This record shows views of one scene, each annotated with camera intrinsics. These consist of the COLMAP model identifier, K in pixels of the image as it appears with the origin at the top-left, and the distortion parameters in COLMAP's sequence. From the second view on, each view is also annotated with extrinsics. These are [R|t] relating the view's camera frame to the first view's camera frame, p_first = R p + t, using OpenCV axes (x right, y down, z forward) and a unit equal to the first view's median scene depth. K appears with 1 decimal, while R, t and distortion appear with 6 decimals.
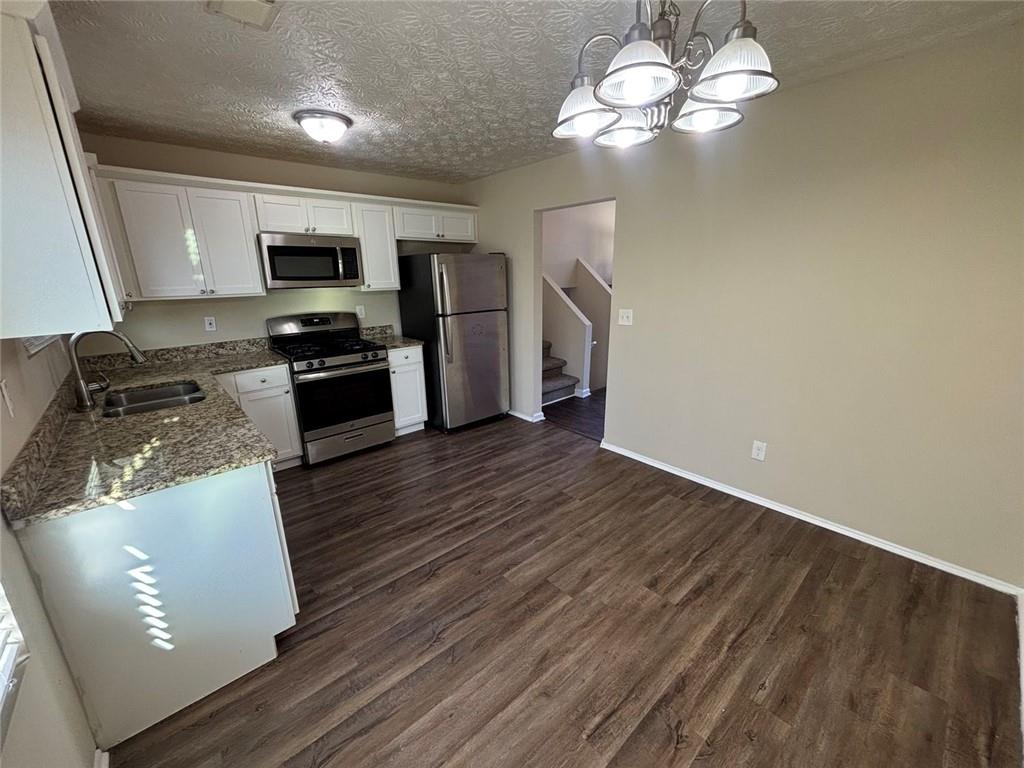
lens RADIAL K [[412.9, 0, 512.3], [0, 412.9, 384.9], [0, 0, 1]] dist [0.001265, 0.000483]
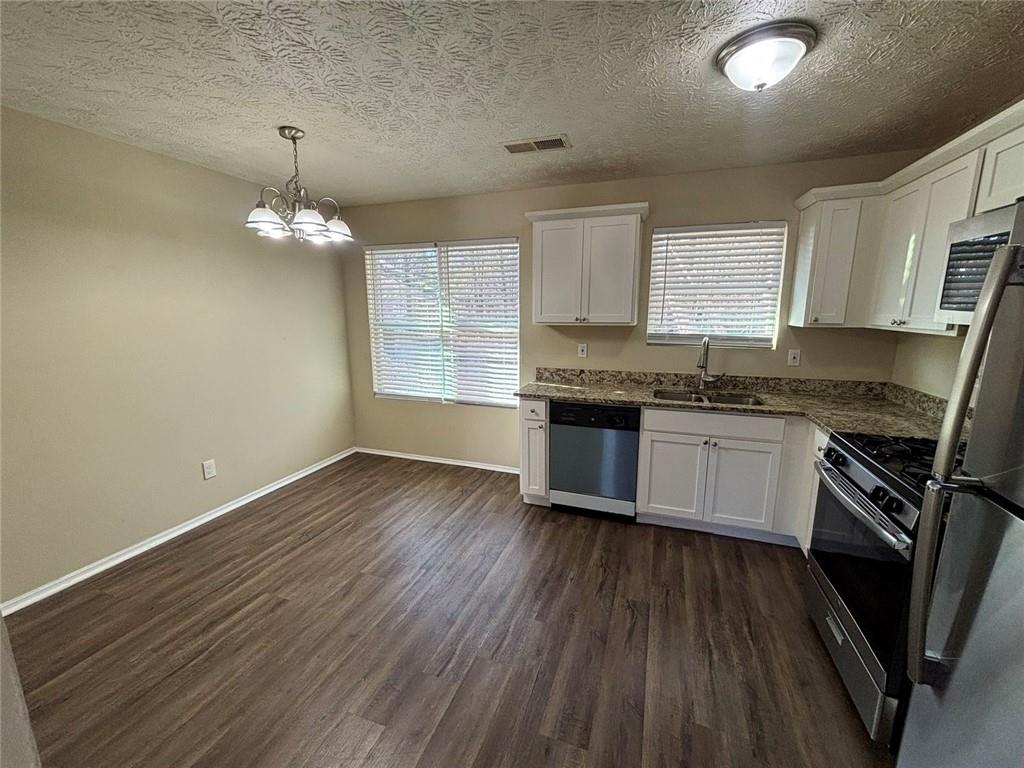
lens RADIAL K [[412.9, 0, 511.5], [0, 412.9, 384.2], [0, 0, 1]] dist [0.001265, 0.000483]
pose [[-0.878444, 0.105098, -0.466144, 0.253430], [-0.109481, 0.905298, 0.410427, -0.500323], [0.465134, 0.411571, -0.783747, 1.853850]]
